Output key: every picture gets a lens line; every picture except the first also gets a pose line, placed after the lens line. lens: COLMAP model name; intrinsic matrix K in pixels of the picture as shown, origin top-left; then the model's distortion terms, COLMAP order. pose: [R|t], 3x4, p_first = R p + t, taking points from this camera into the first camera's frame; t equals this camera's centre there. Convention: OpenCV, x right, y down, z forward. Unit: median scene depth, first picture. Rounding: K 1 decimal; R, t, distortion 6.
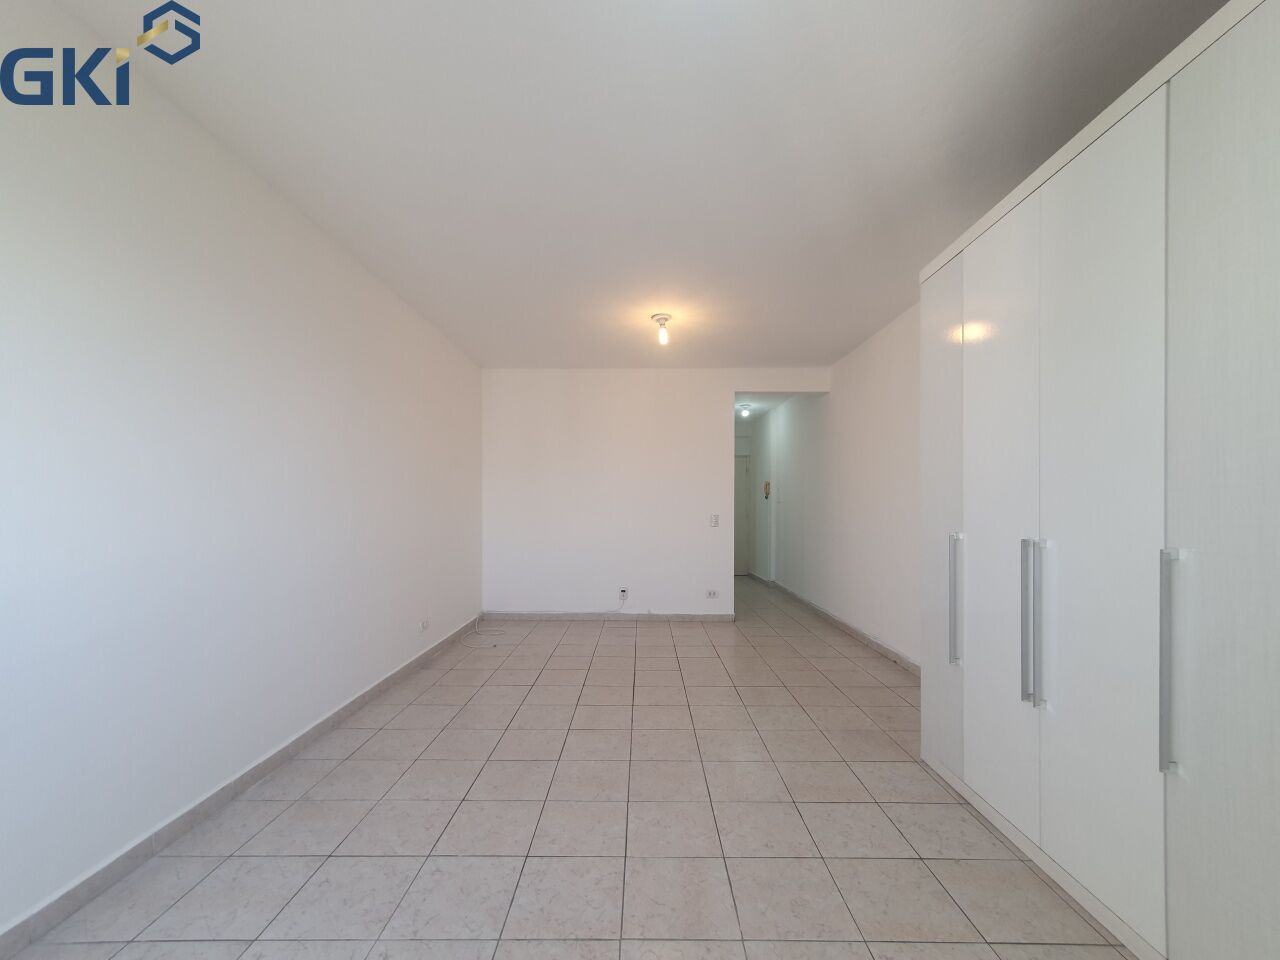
lens RADIAL K [[505.7, 0, 649.4], [0, 505.7, 503.2], [0, 0, 1]] dist [0.006255, 0.000591]
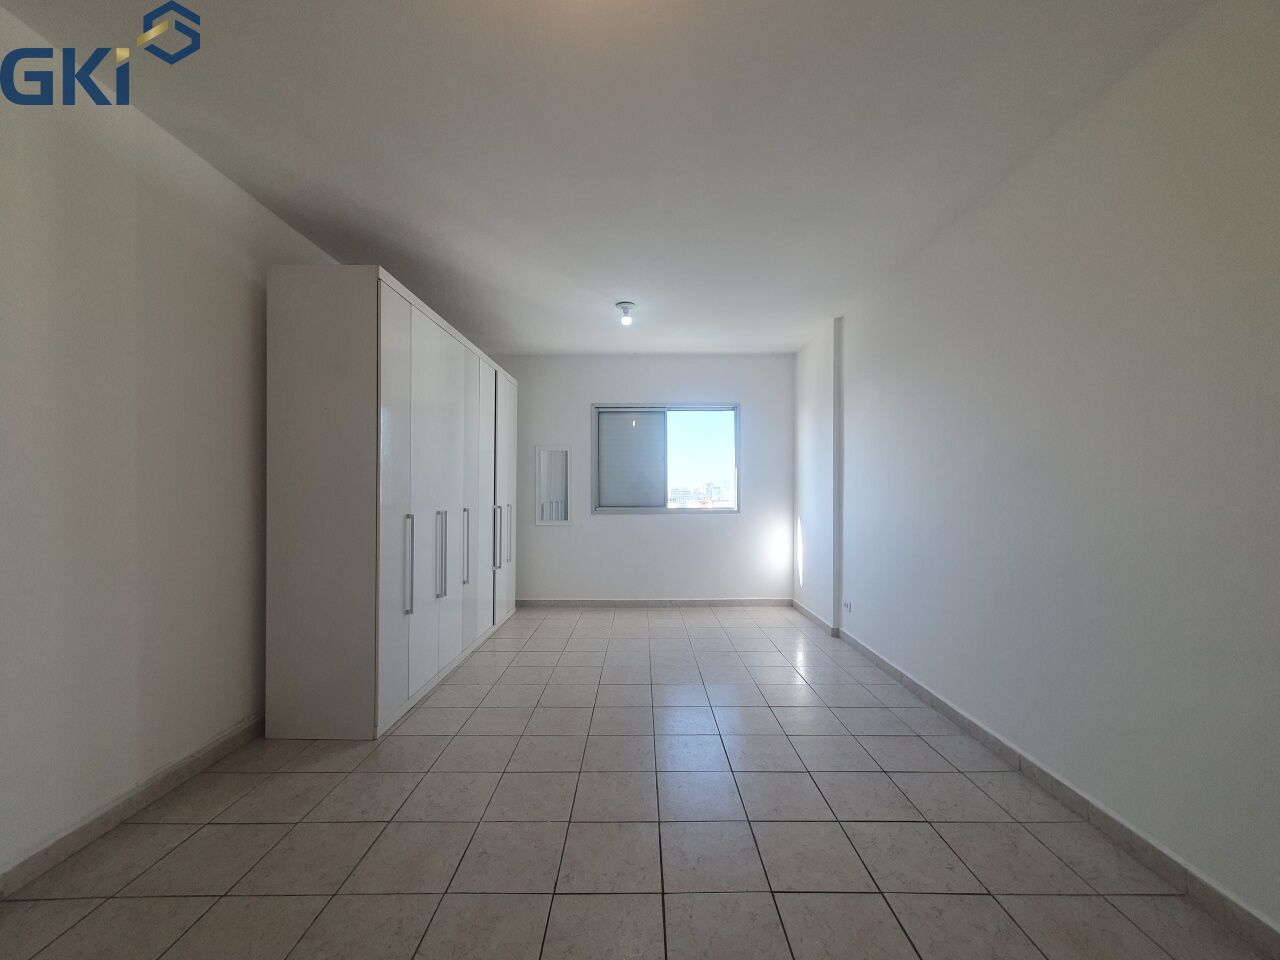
lens RADIAL K [[505.7, 0, 641.1], [0, 505.7, 487.8], [0, 0, 1]] dist [0.006255, 0.000591]
pose [[-0.999771, -0.004355, 0.020975, -0.031396], [-0.004544, 0.999950, -0.008947, -0.010901], [-0.020935, -0.009040, -0.999740, 2.395355]]
